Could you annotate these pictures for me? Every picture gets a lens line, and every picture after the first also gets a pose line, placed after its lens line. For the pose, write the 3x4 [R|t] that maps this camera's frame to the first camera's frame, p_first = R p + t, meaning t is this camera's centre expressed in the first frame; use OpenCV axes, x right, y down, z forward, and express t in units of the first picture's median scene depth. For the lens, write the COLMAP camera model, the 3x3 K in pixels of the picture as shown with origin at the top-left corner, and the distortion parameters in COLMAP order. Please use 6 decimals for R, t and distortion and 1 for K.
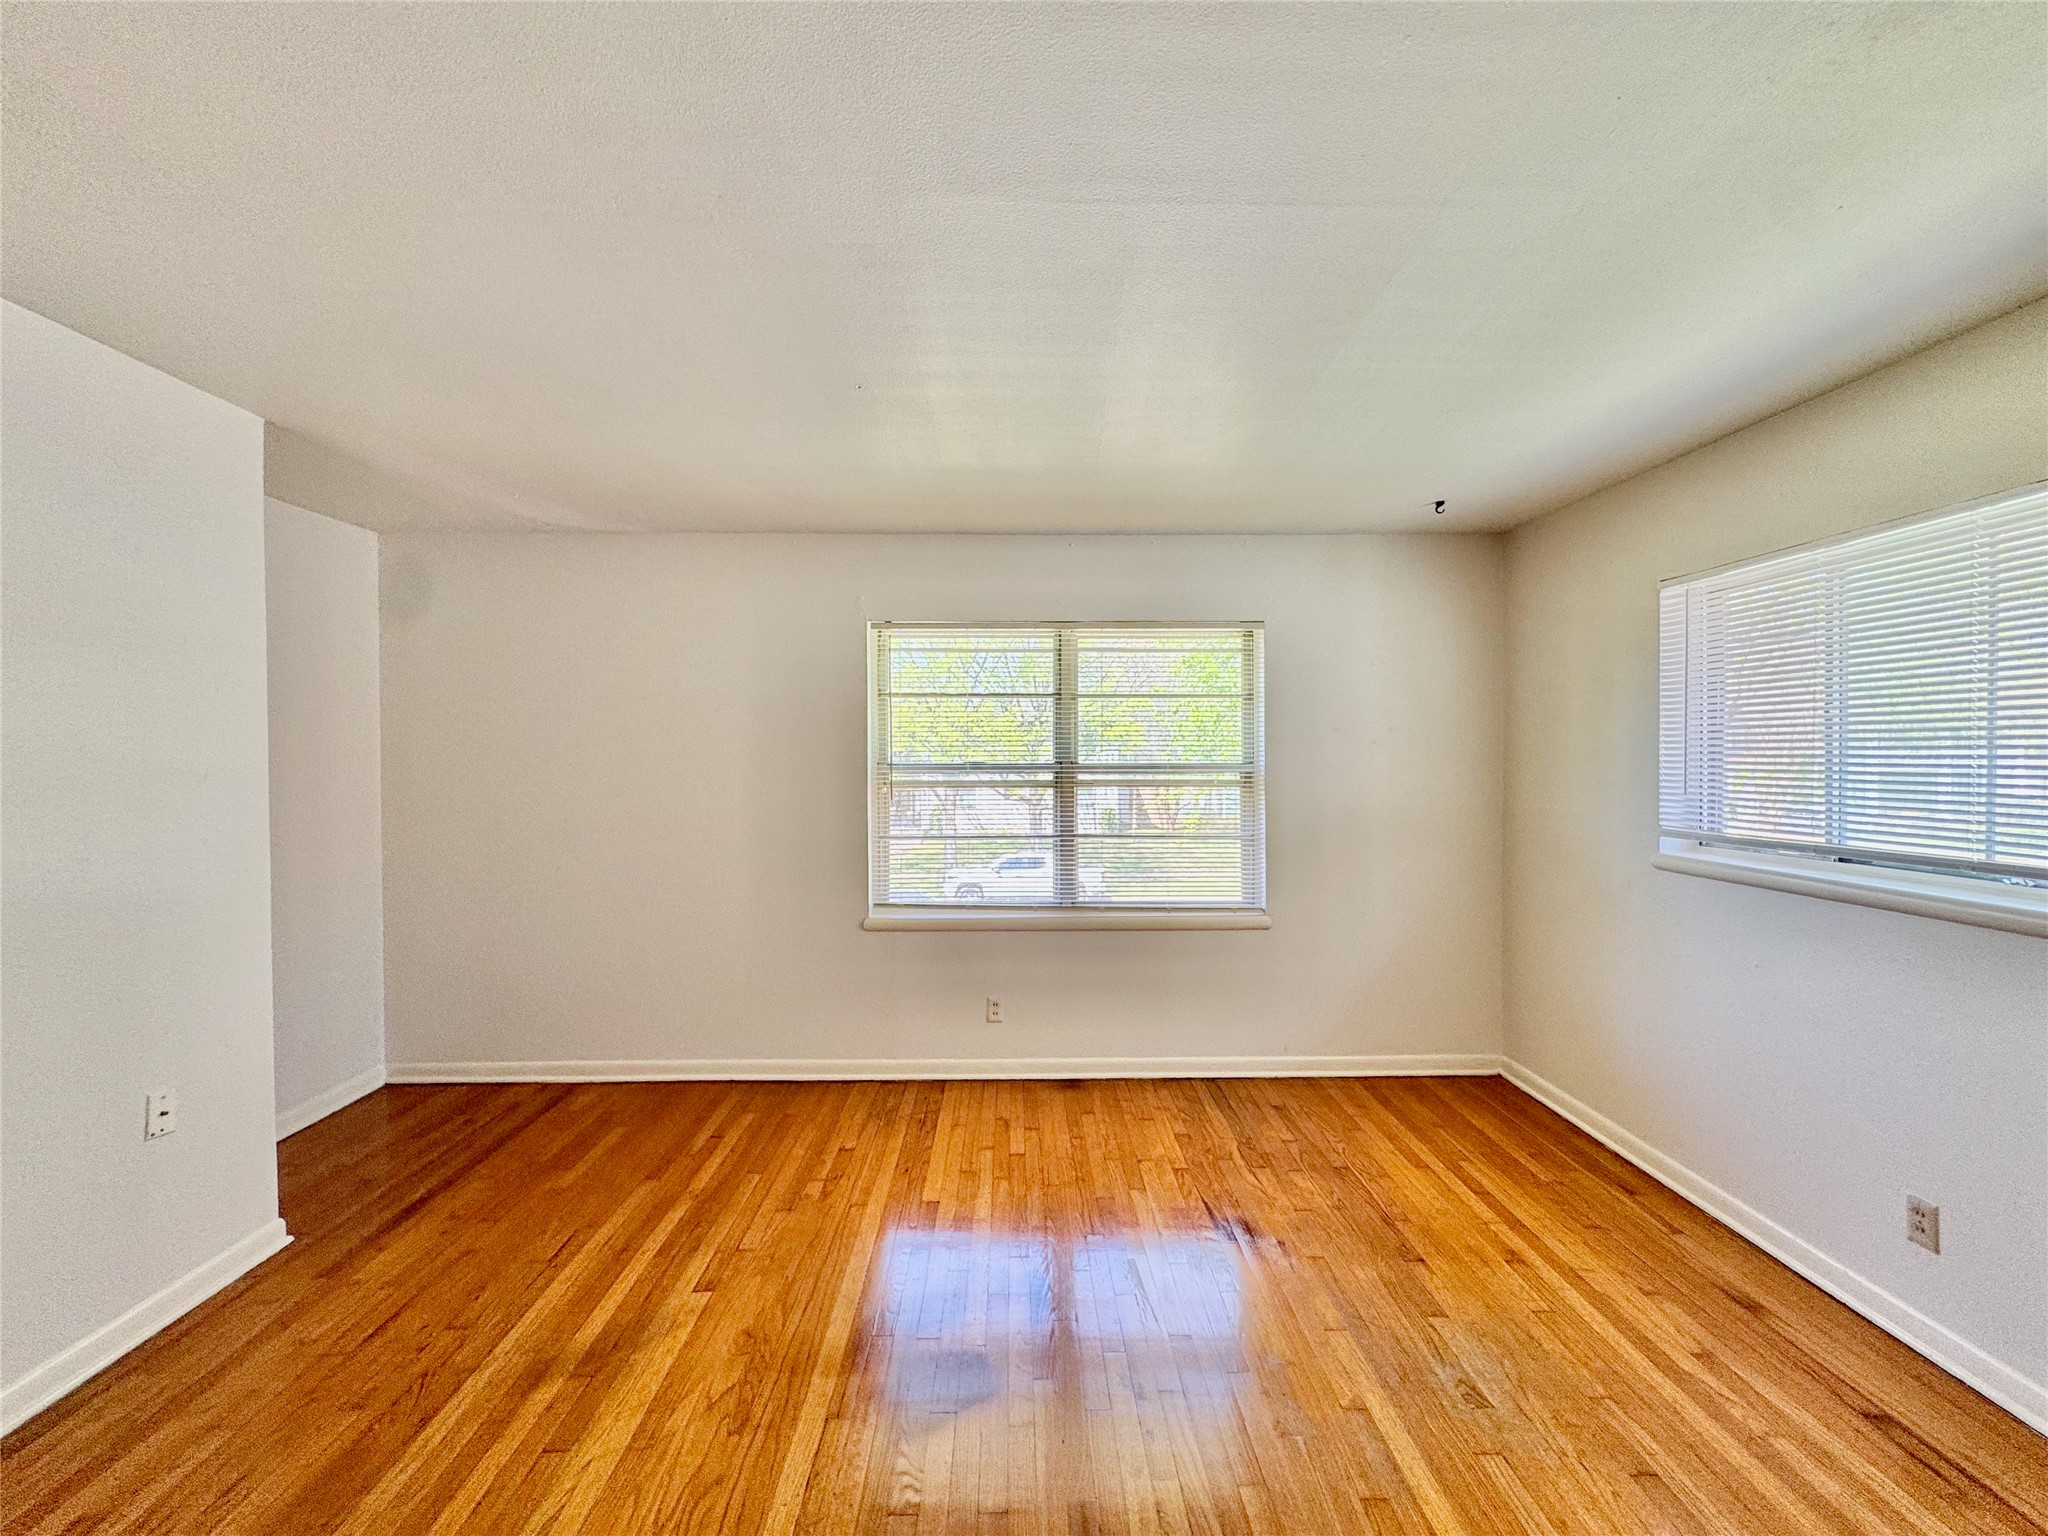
lens RADIAL K [[815.6, 0, 1024.0], [0, 815.6, 768.0], [0, 0, 1]] dist [-0.001337, -0.000054]
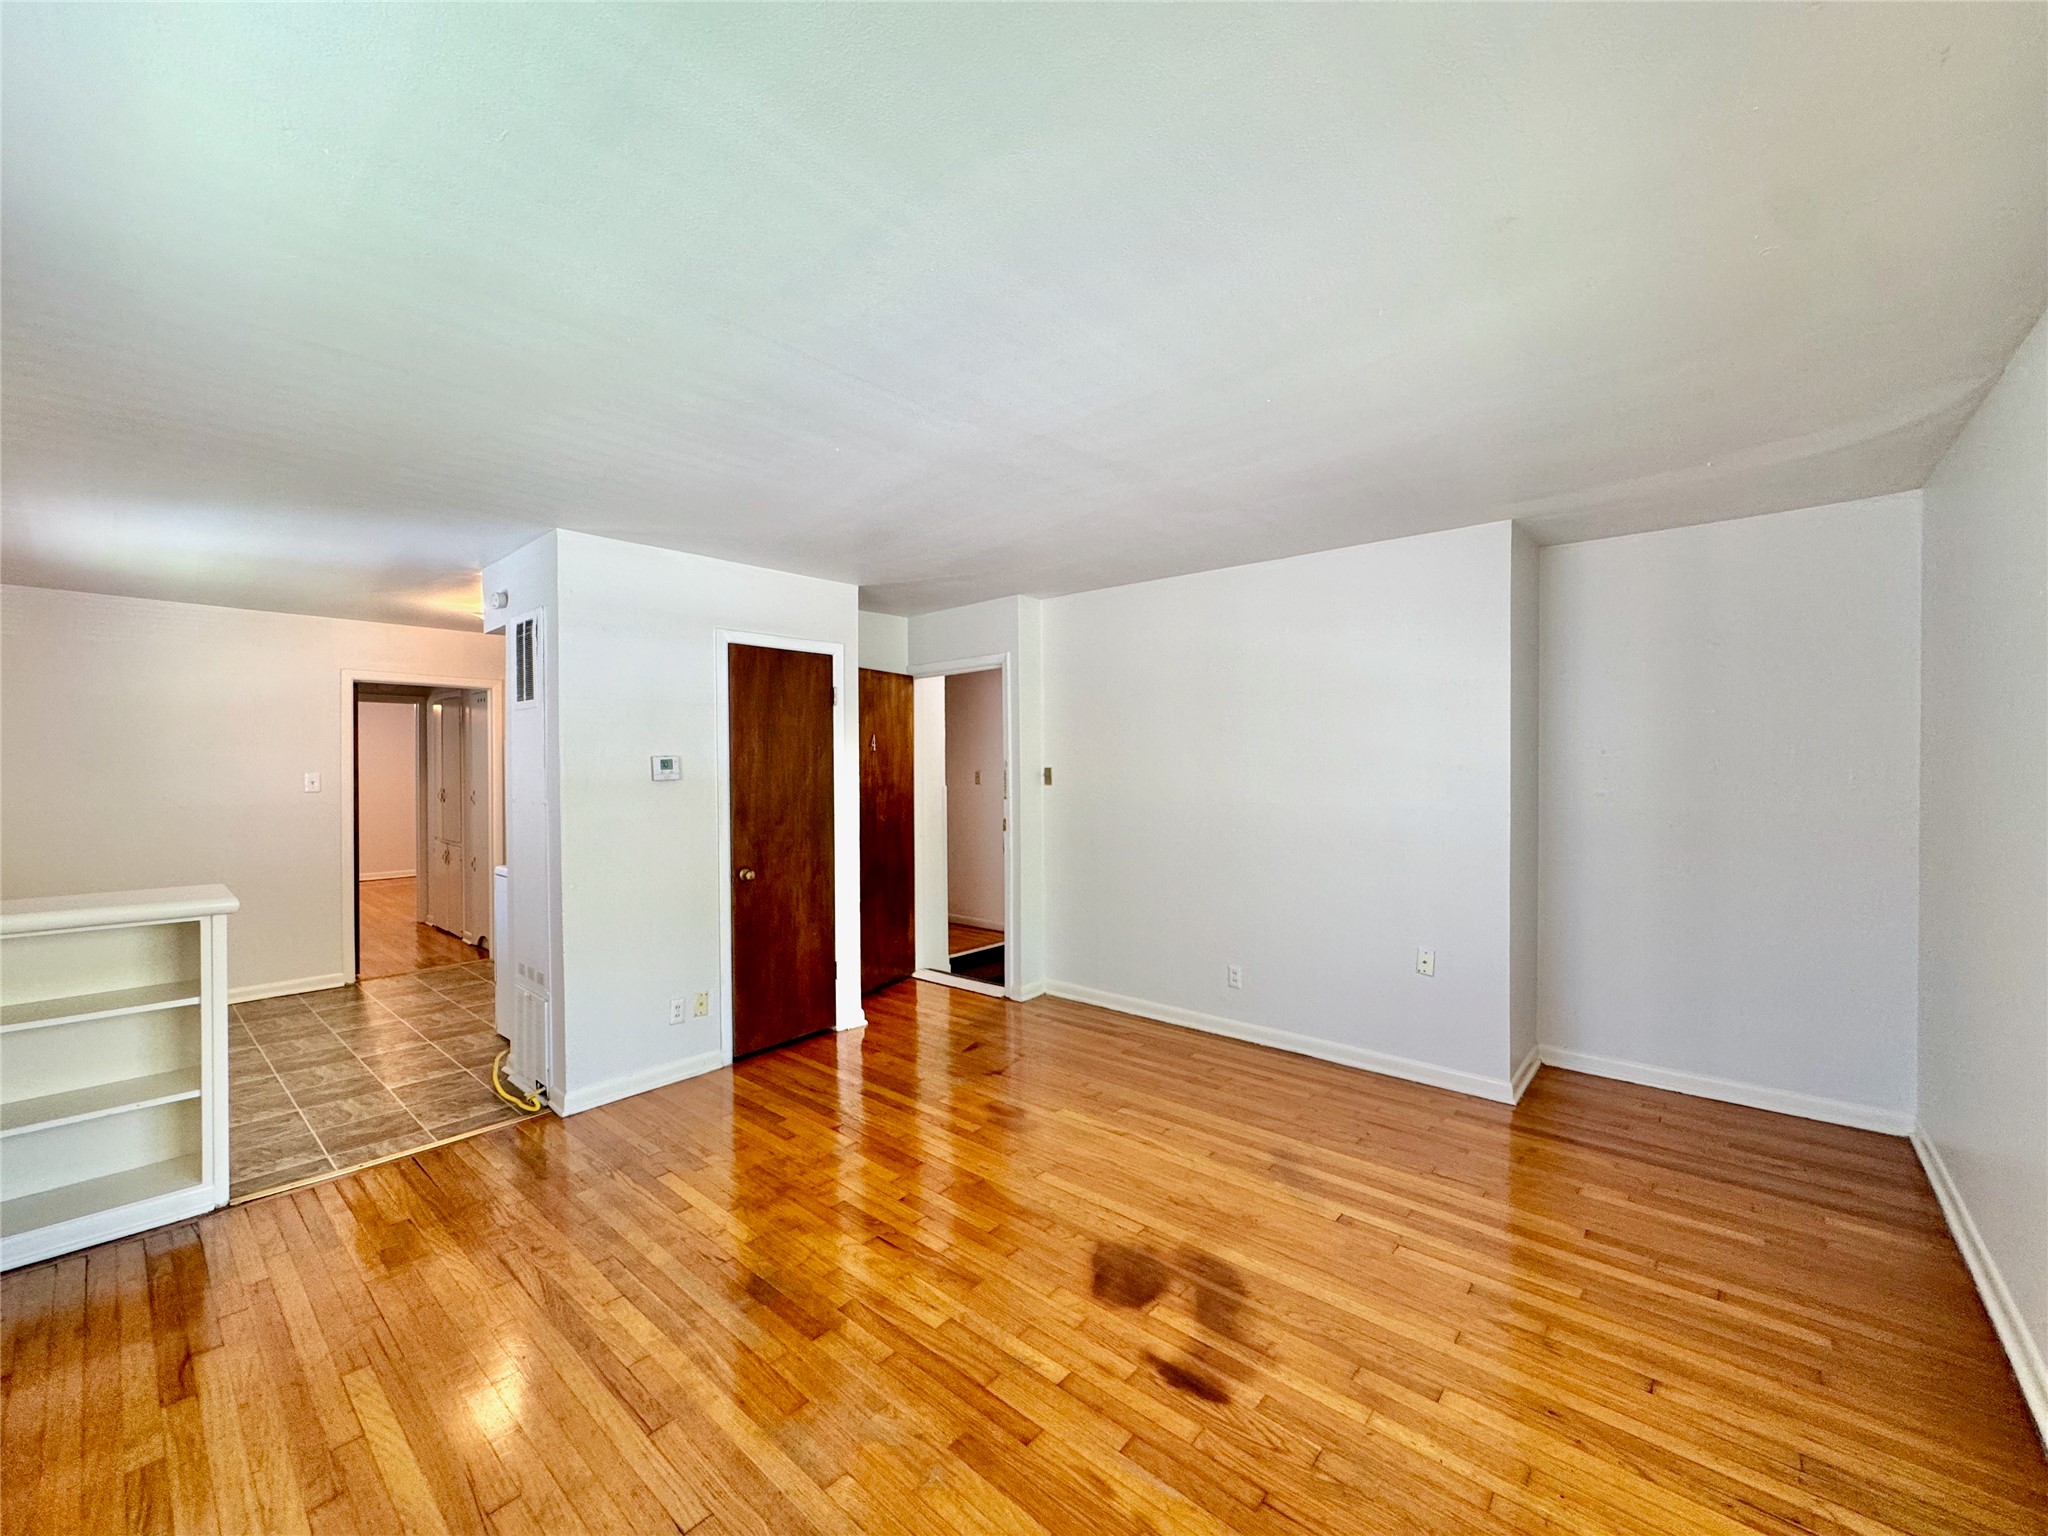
lens RADIAL K [[821.4, 0, 1024.0], [0, 821.4, 768.0], [0, 0, 1]] dist [-0.001731, -0.000133]
pose [[-0.671767, 0.010302, -0.740691, 0.471775], [-0.002033, 0.999874, 0.015751, -0.009801], [0.740760, 0.012087, -0.671661, 0.888035]]
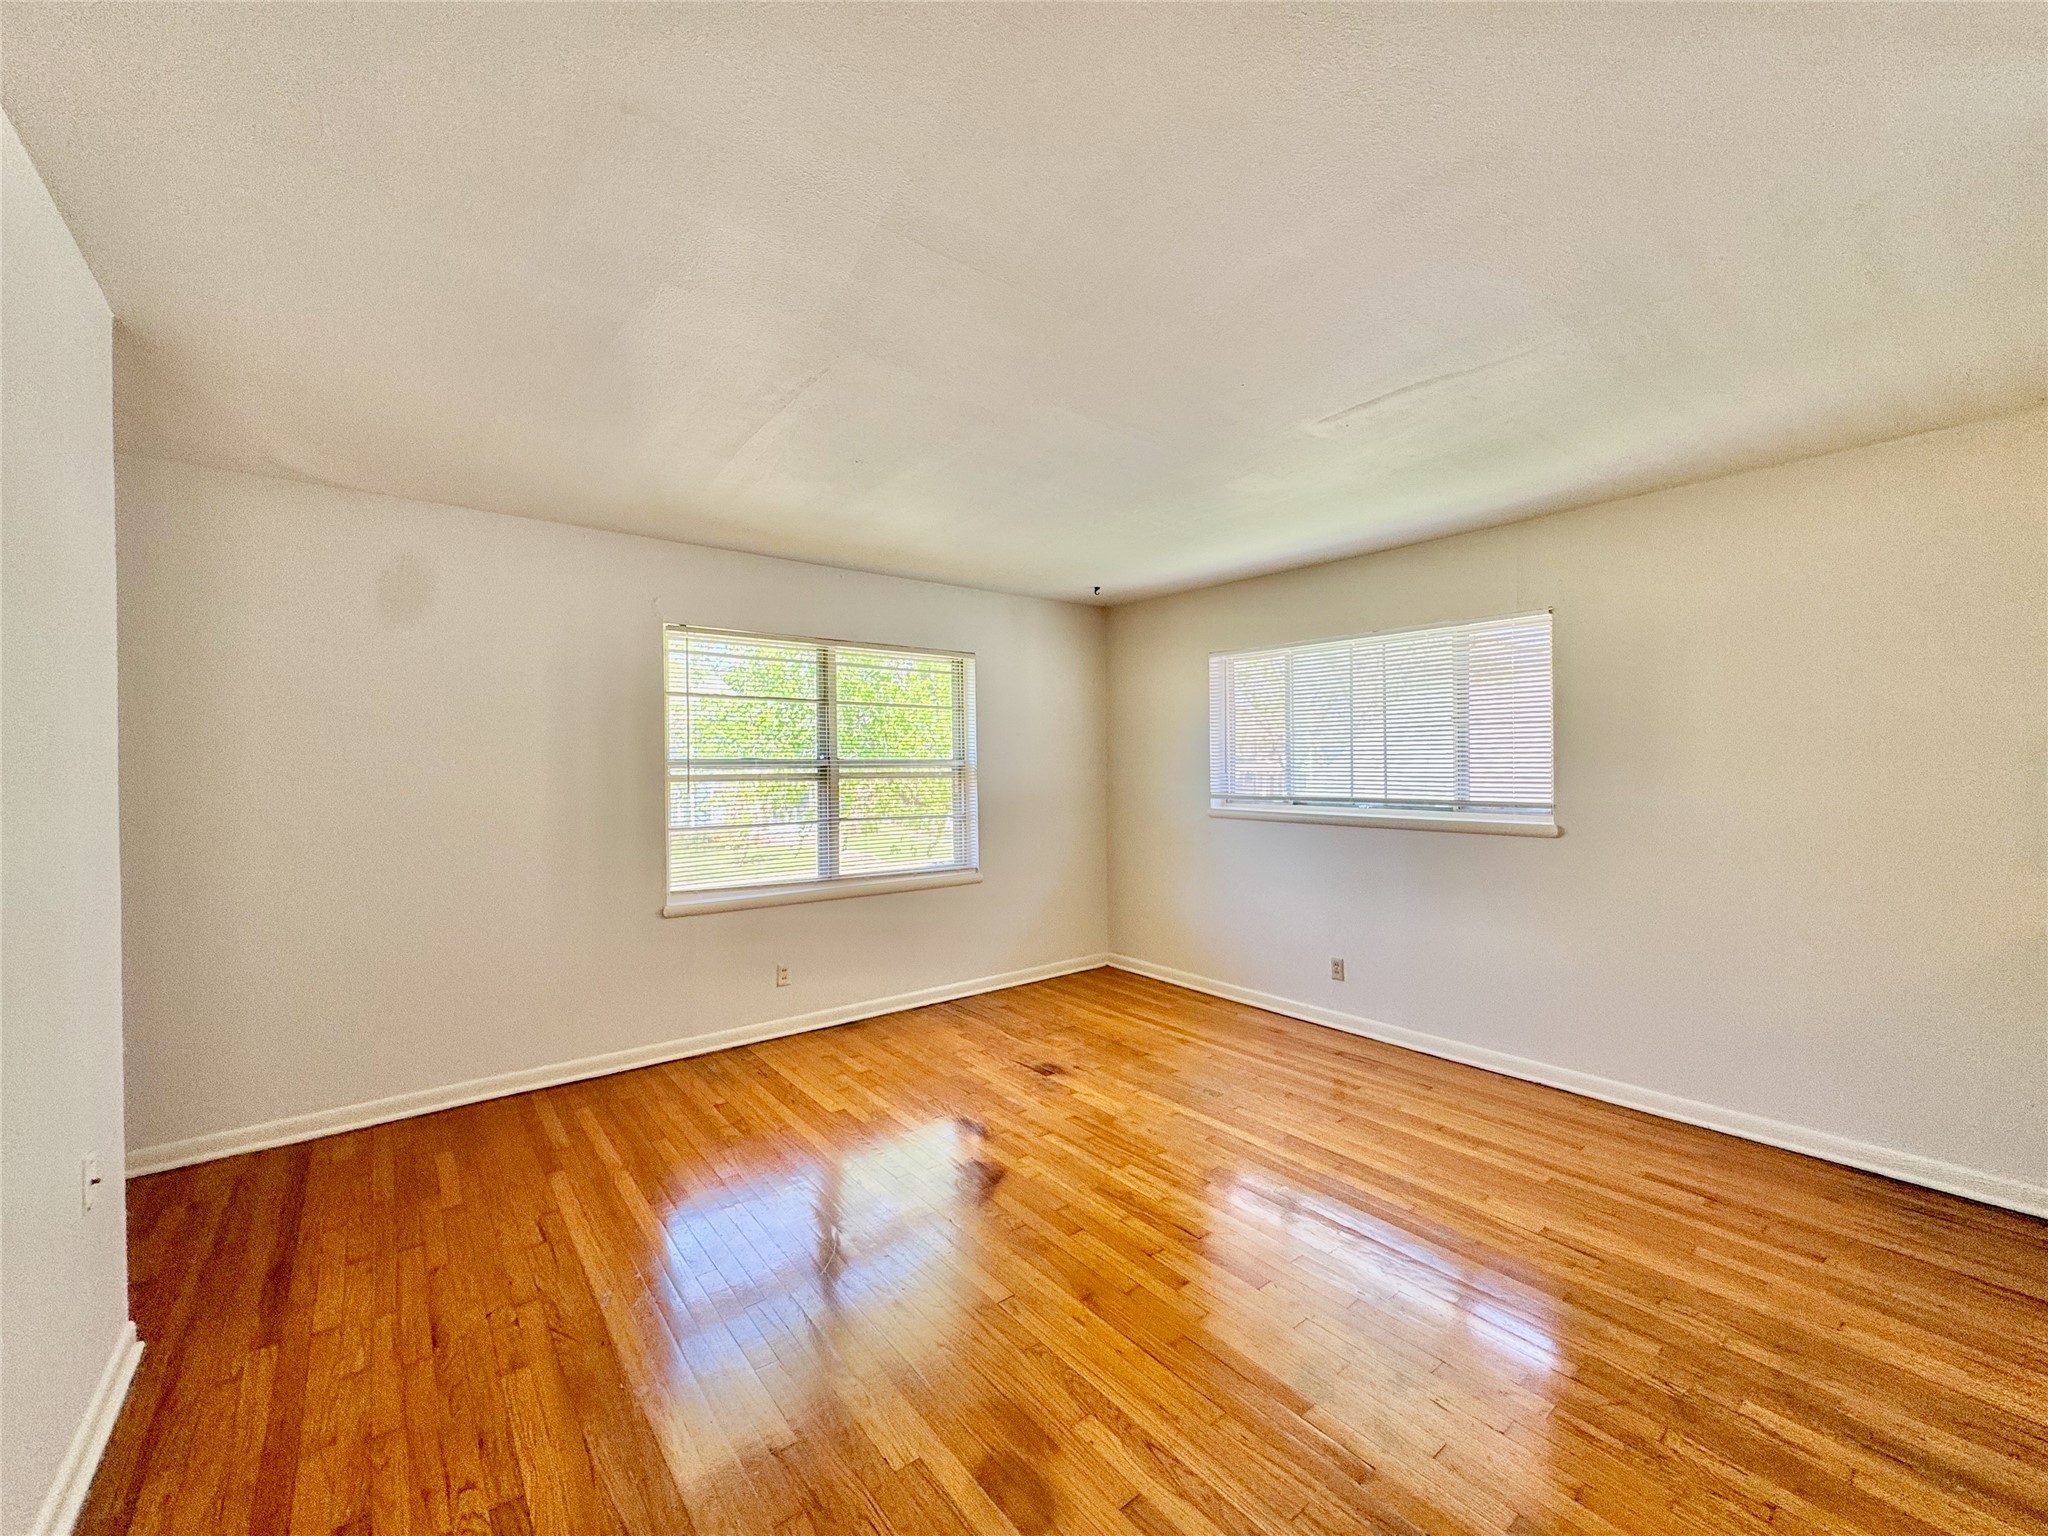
lens RADIAL K [[815.6, 0, 1024.0], [0, 815.6, 768.0], [0, 0, 1]] dist [-0.001337, -0.000054]
pose [[0.791559, -0.004808, 0.611074, -0.474502], [0.012097, 0.999896, -0.007802, 0.021071], [-0.610973, 0.013567, 0.791535, -0.111017]]
